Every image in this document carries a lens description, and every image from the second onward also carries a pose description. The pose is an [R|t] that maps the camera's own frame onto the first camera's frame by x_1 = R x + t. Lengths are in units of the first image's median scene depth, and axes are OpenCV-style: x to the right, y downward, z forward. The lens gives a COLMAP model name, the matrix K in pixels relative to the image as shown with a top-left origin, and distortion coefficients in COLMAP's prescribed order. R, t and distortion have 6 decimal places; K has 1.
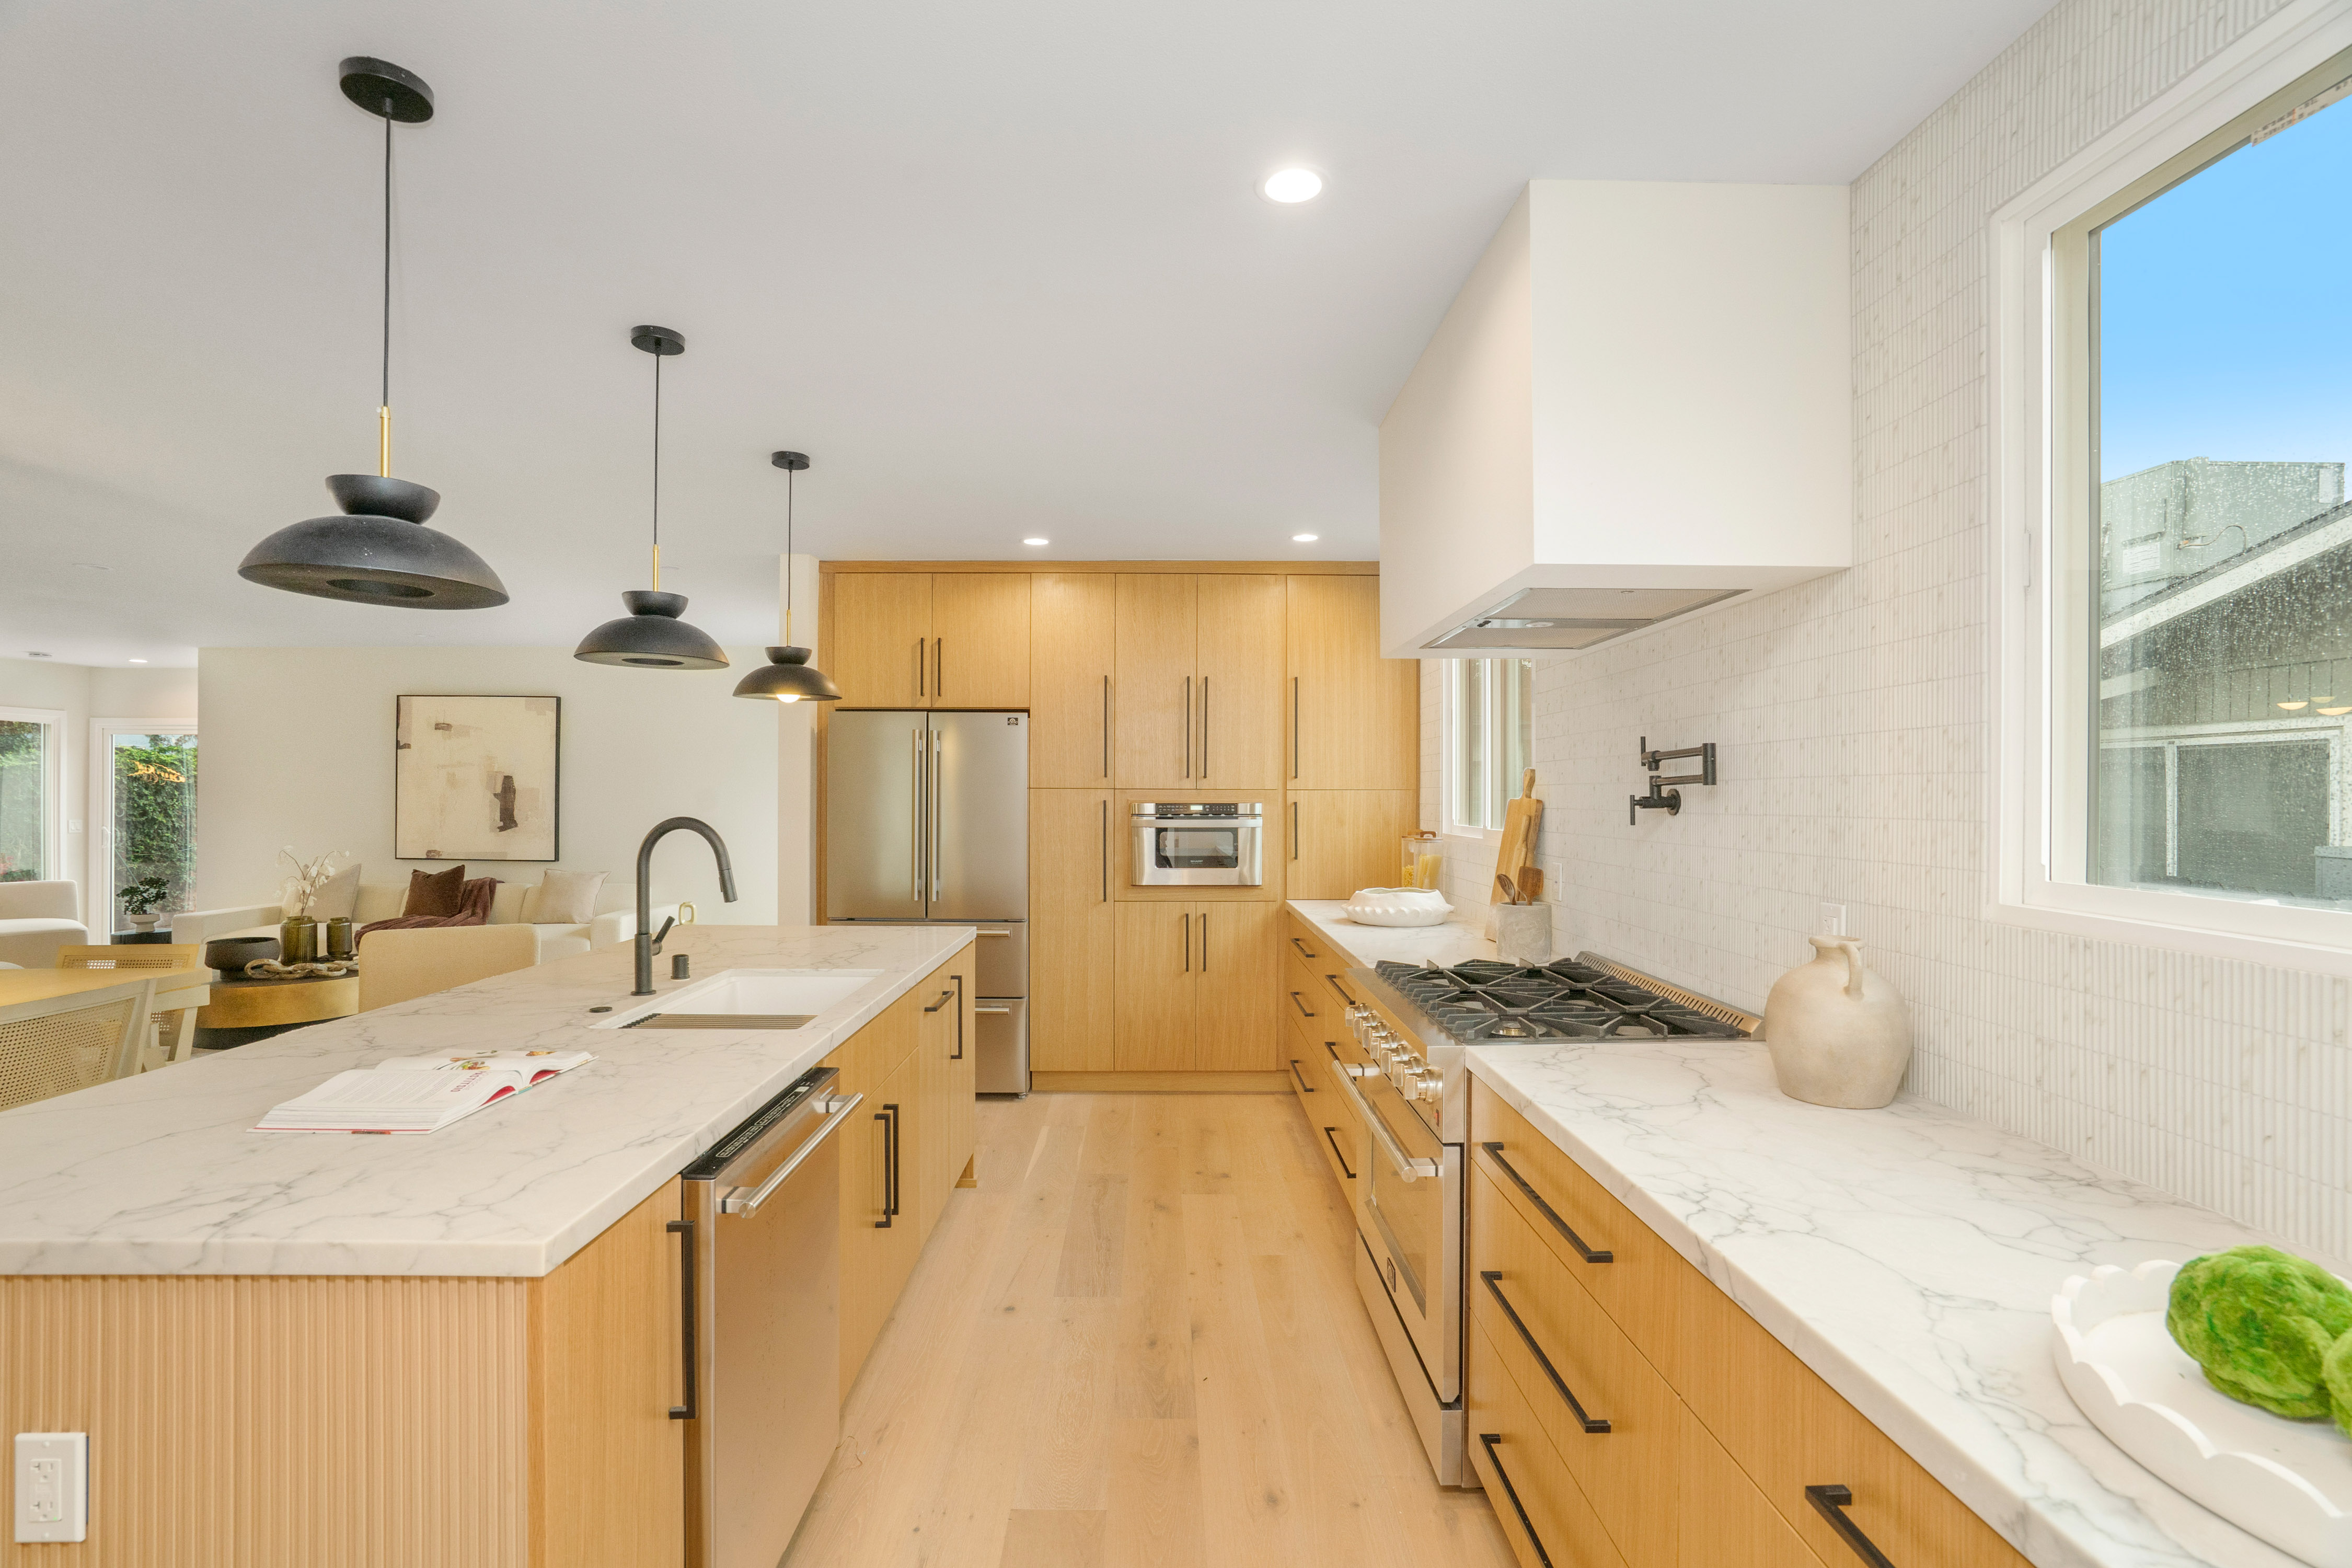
lens RADIAL K [[1084.9, 0, 1176.0], [0, 1084.9, 784.0], [0, 0, 1]] dist [-0.052840, 0.024153]
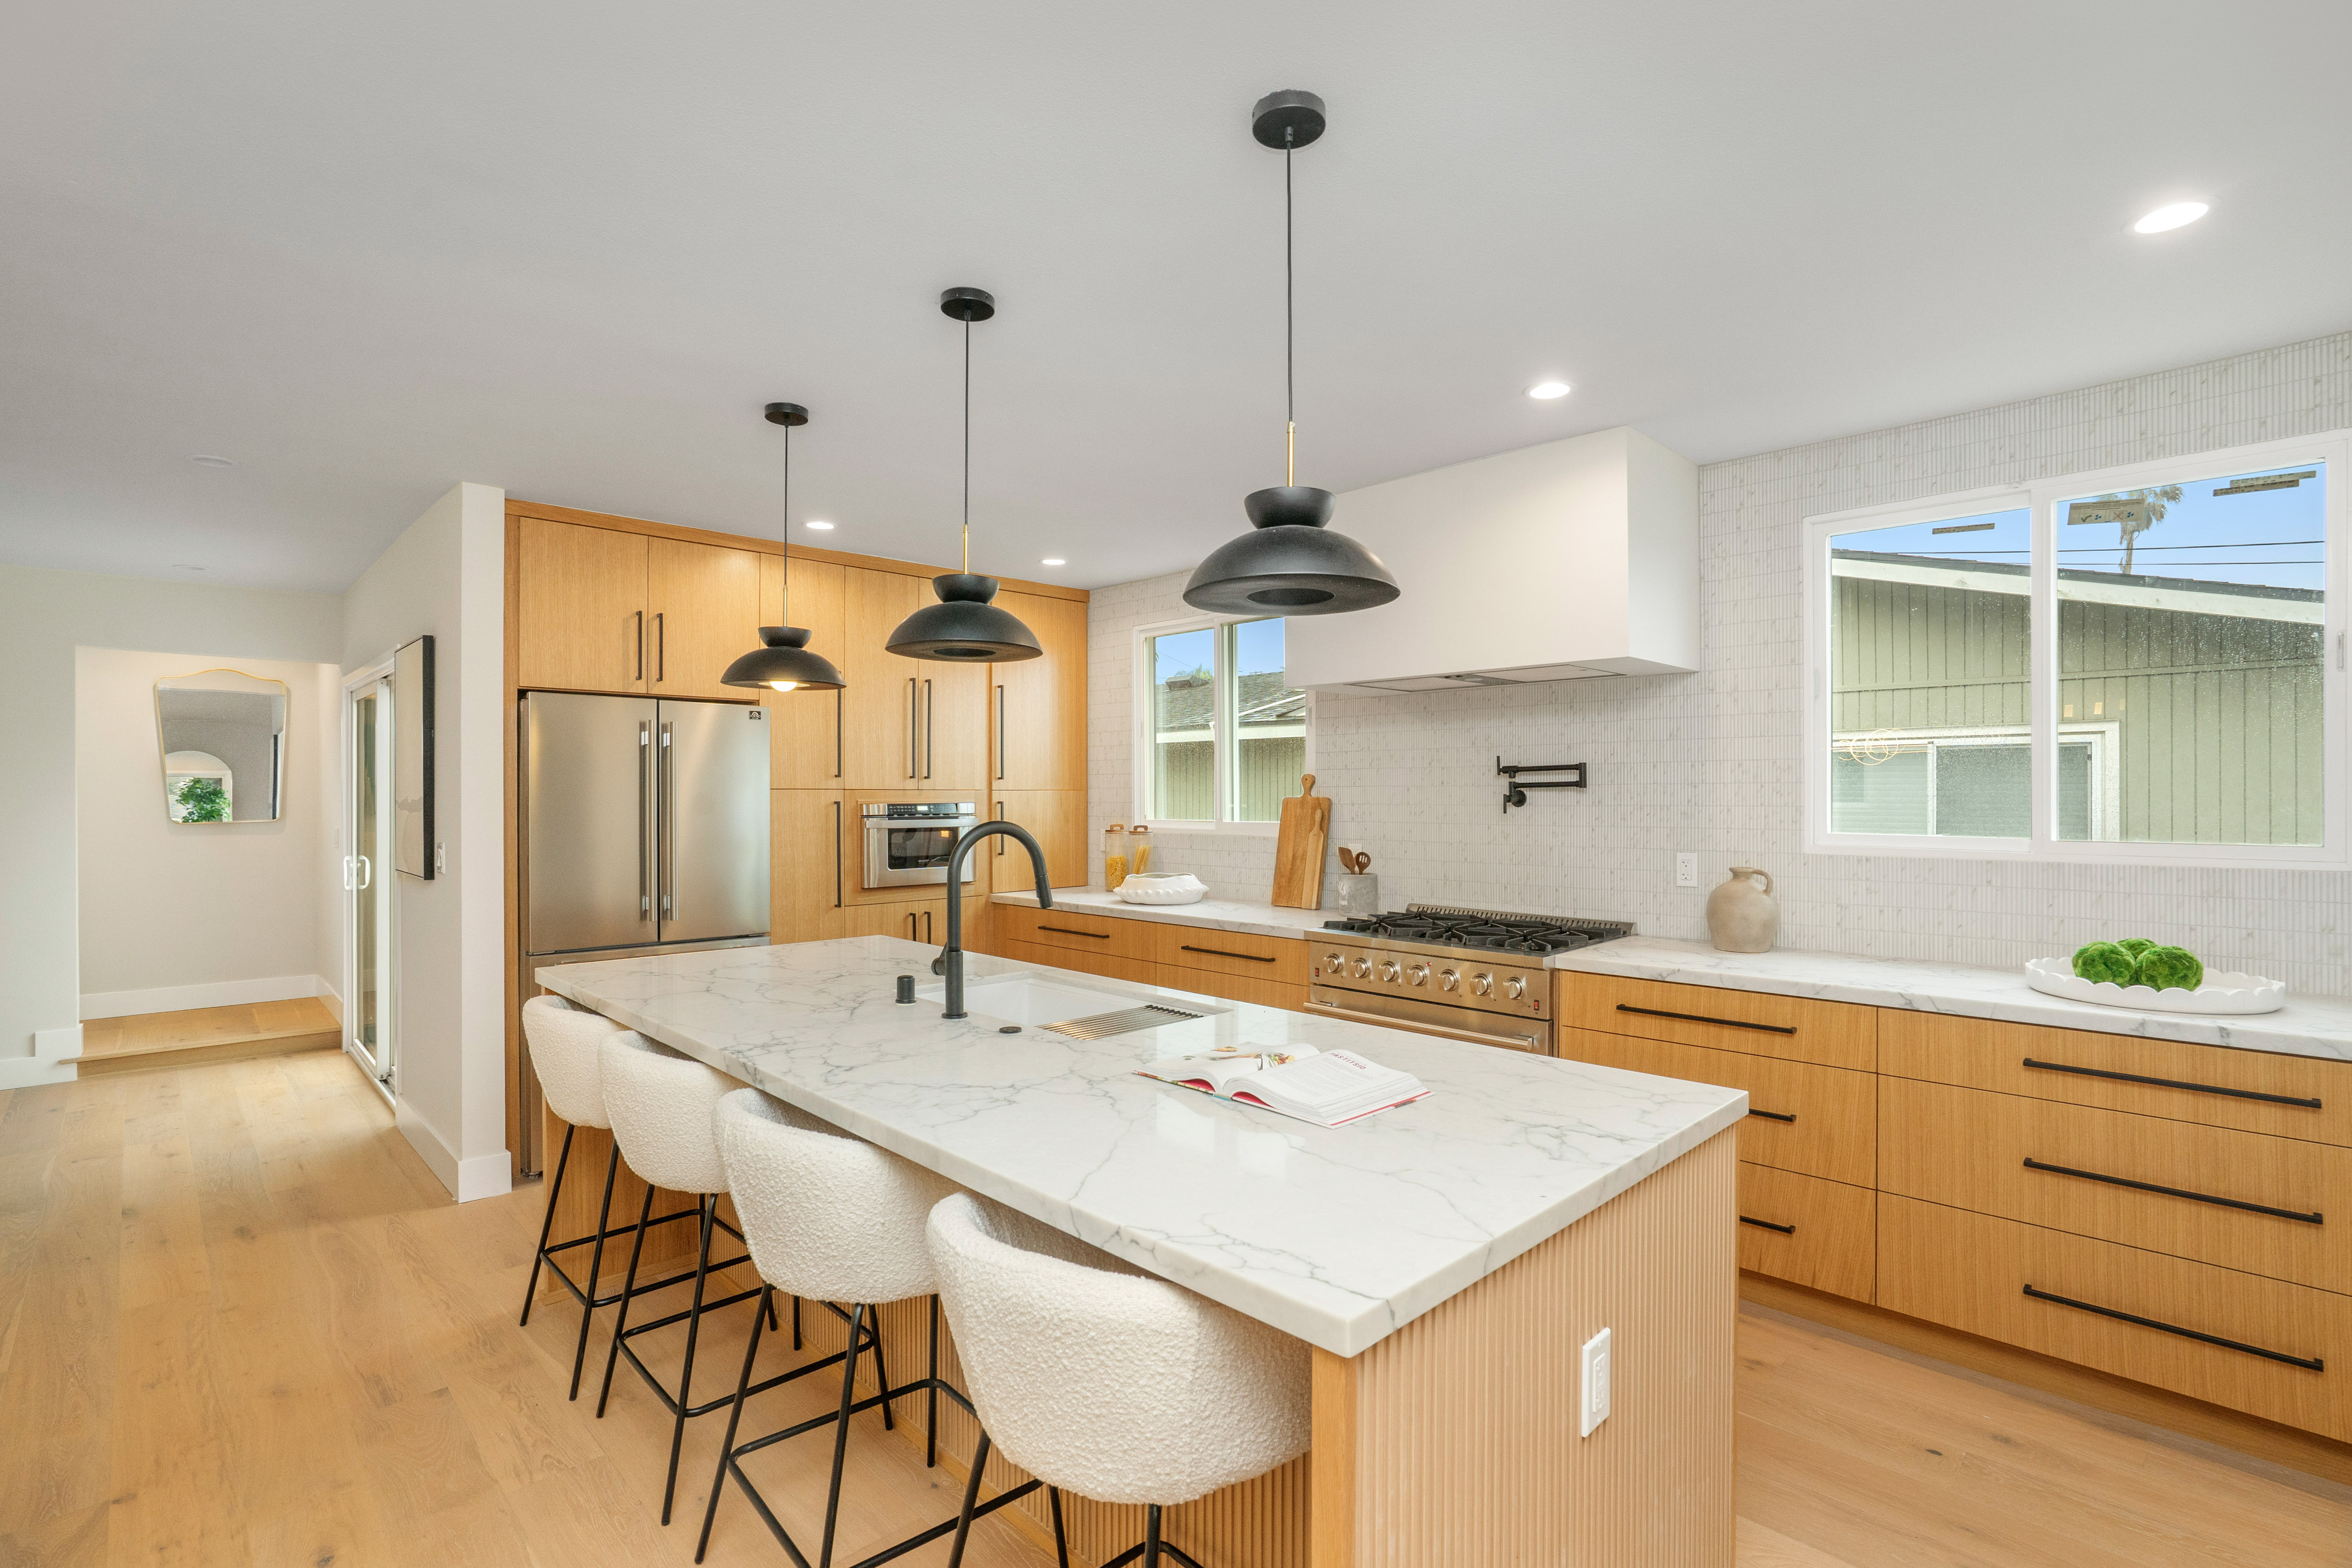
lens RADIAL K [[1084.9, 0, 1176.0], [0, 1084.9, 784.0], [0, 0, 1]] dist [-0.052840, 0.024153]
pose [[0.724251, 0.003094, 0.689530, -0.503846], [-0.003701, 0.999993, -0.000600, -0.000968], [-0.689527, -0.002117, 0.724257, 0.102863]]
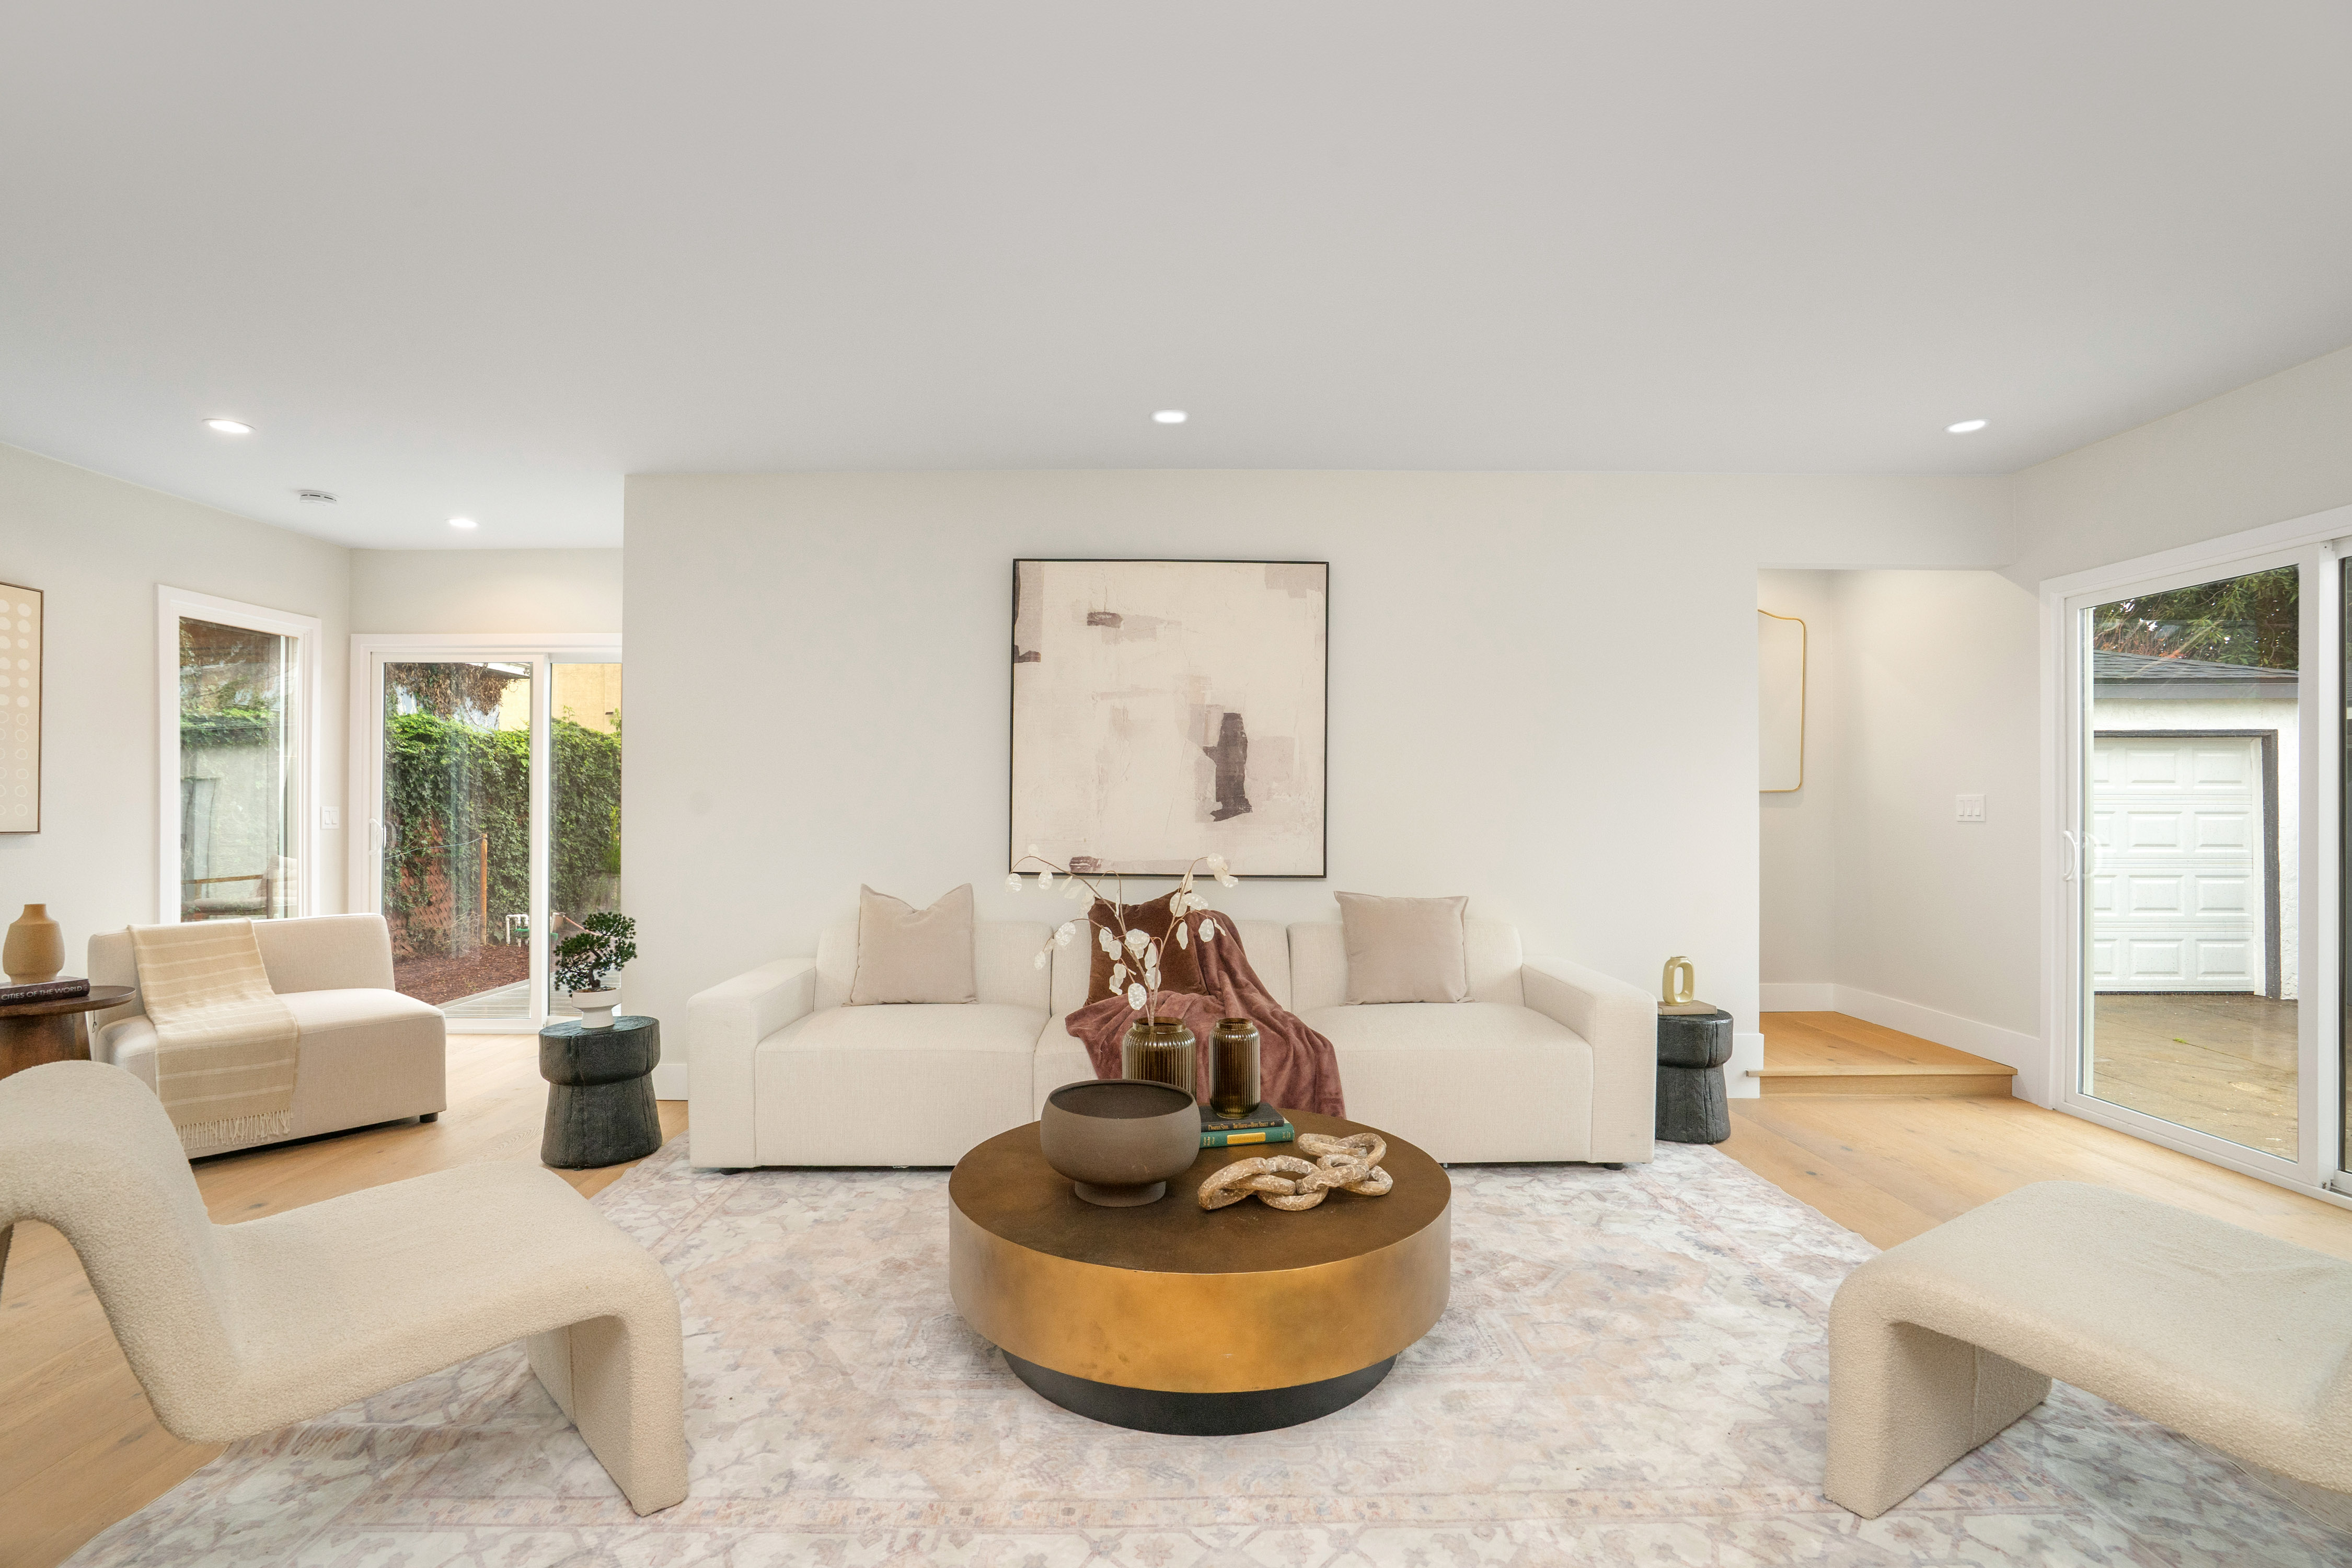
lens RADIAL K [[1084.9, 0, 1176.0], [0, 1084.9, 784.0], [0, 0, 1]] dist [-0.052840, 0.024153]
pose [[0.999963, -0.000928, -0.008572, -1.017895], [0.000848, 0.999956, -0.009360, 0.049654], [0.008580, 0.009352, 0.999919, 0.738887]]
